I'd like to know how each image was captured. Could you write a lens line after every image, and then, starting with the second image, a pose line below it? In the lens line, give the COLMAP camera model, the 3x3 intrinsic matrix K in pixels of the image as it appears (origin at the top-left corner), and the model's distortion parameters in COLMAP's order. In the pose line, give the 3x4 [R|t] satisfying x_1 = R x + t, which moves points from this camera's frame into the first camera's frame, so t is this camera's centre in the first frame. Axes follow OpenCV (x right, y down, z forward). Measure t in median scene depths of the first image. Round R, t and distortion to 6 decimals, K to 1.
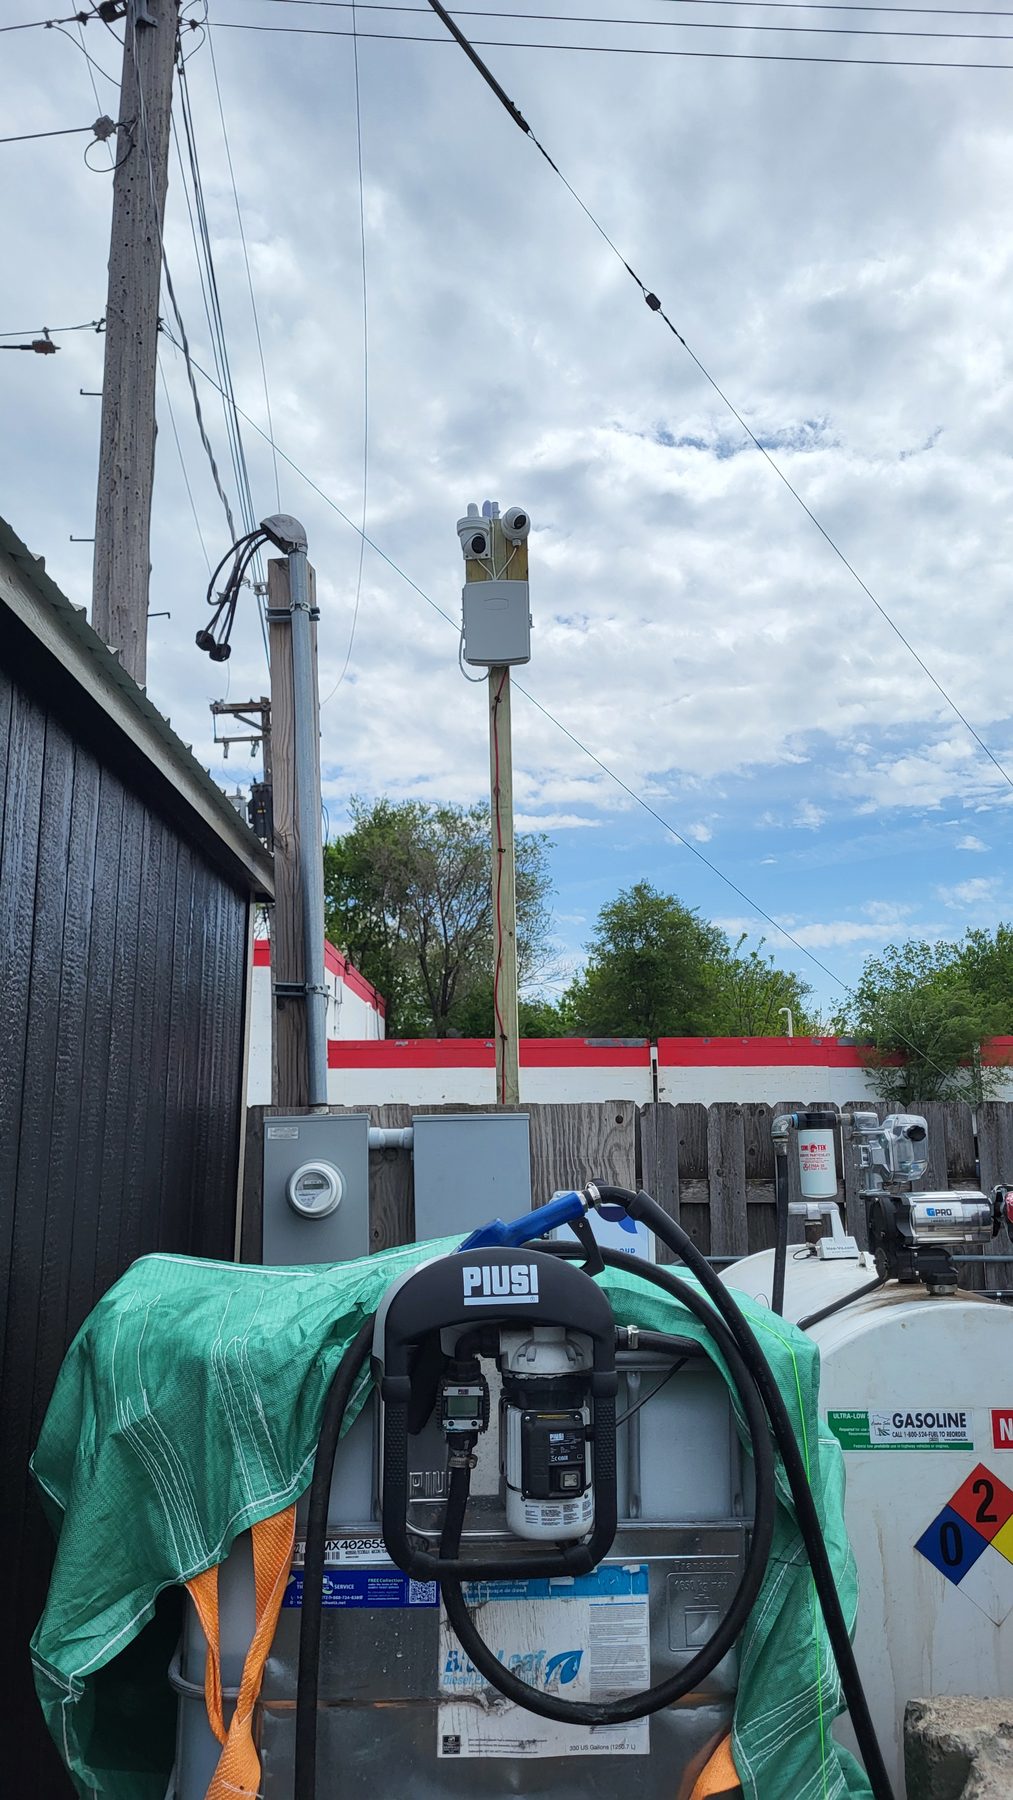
lens RADIAL K [[1370.1, 0, 506.5], [0, 1370.1, 900.0], [0, 0, 1]] dist [0.042876, -0.048684]
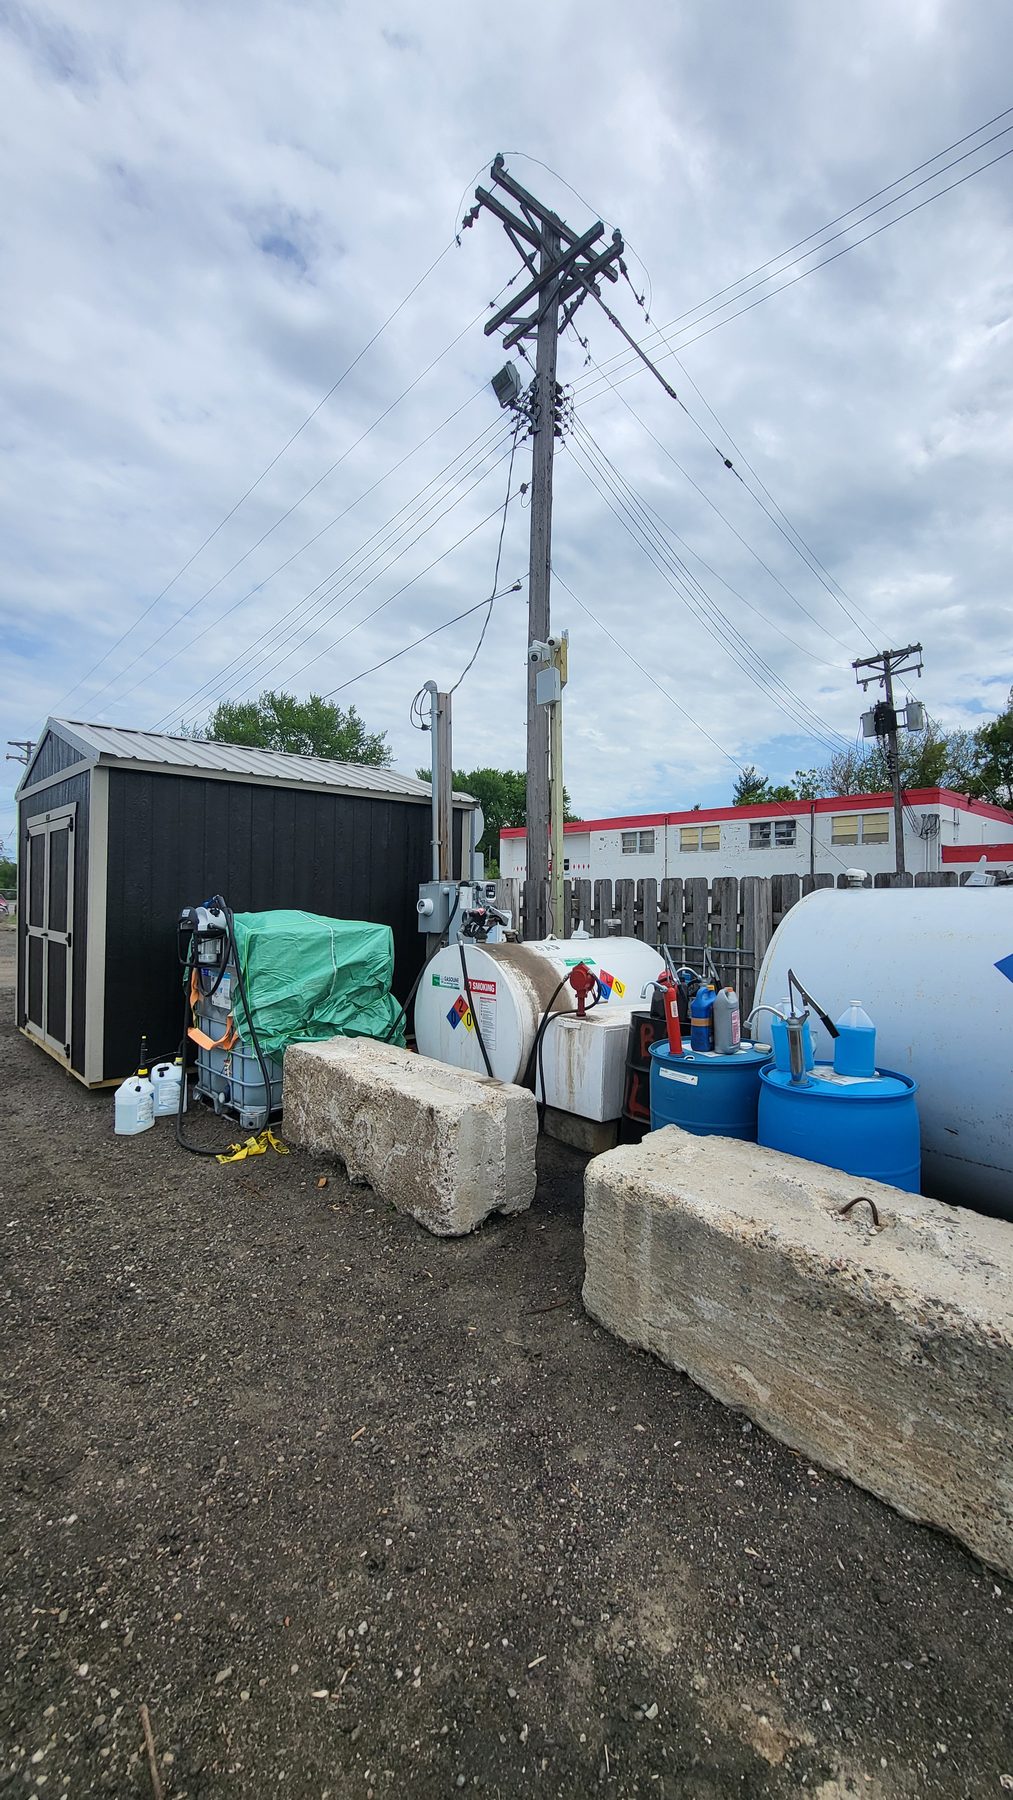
lens RADIAL K [[713.0, 0, 498.3], [0, 713.0, 898.3], [0, 0, 1]] dist [-0.017157, -0.000059]
pose [[0.661354, 0.002492, -0.750069, 0.633794], [0.118572, 0.987074, 0.107827, 0.021723], [0.740642, -0.160248, 0.652510, 0.024139]]
